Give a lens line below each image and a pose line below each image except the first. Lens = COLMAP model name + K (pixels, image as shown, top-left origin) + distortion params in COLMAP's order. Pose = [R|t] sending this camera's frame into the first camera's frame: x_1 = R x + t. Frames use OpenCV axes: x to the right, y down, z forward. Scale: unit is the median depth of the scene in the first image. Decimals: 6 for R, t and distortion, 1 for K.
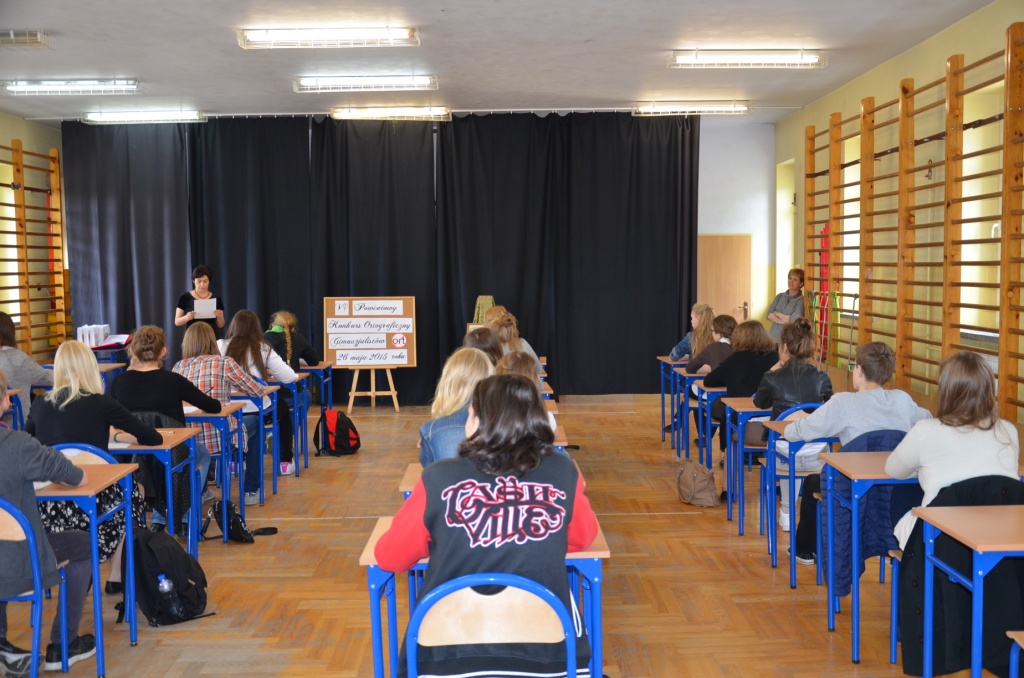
lens RADIAL K [[1080.6, 0, 520.7], [0, 1080.6, 343.4], [0, 0, 1]] dist [-0.010817, 0.000000]
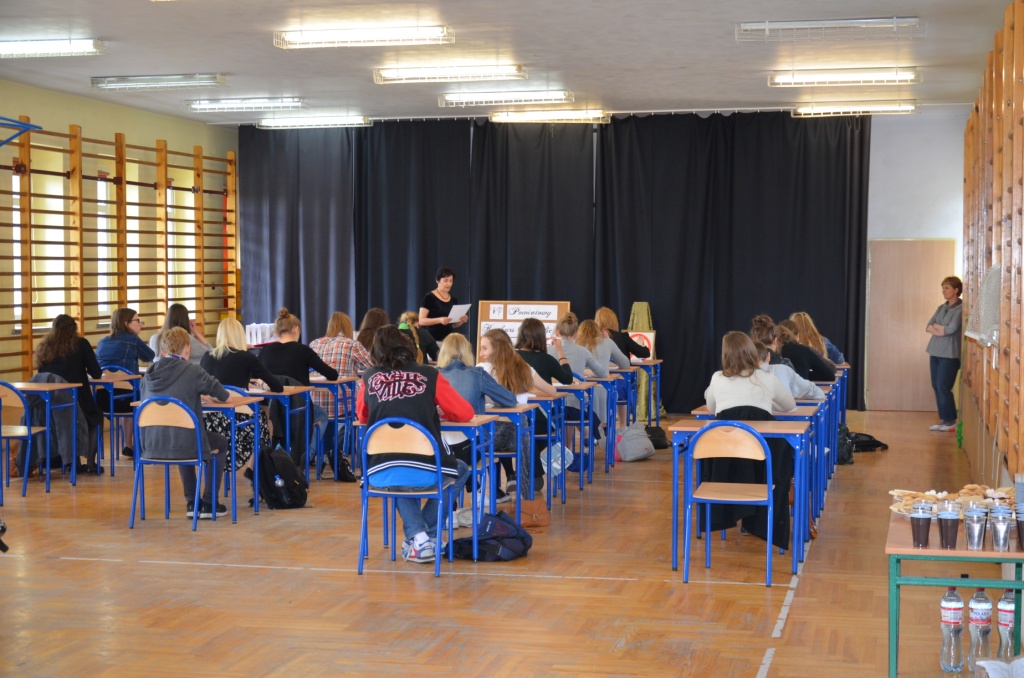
lens RADIAL K [[1652.2, 0, 511.7], [0, 1652.2, 338.0], [0, 0, 1]] dist [0.039664, 0.000000]
pose [[0.969841, 0.022643, -0.242686, 0.220581], [-0.029481, 0.999263, -0.024579, 0.028553], [0.241951, 0.030993, 0.969793, -0.475705]]
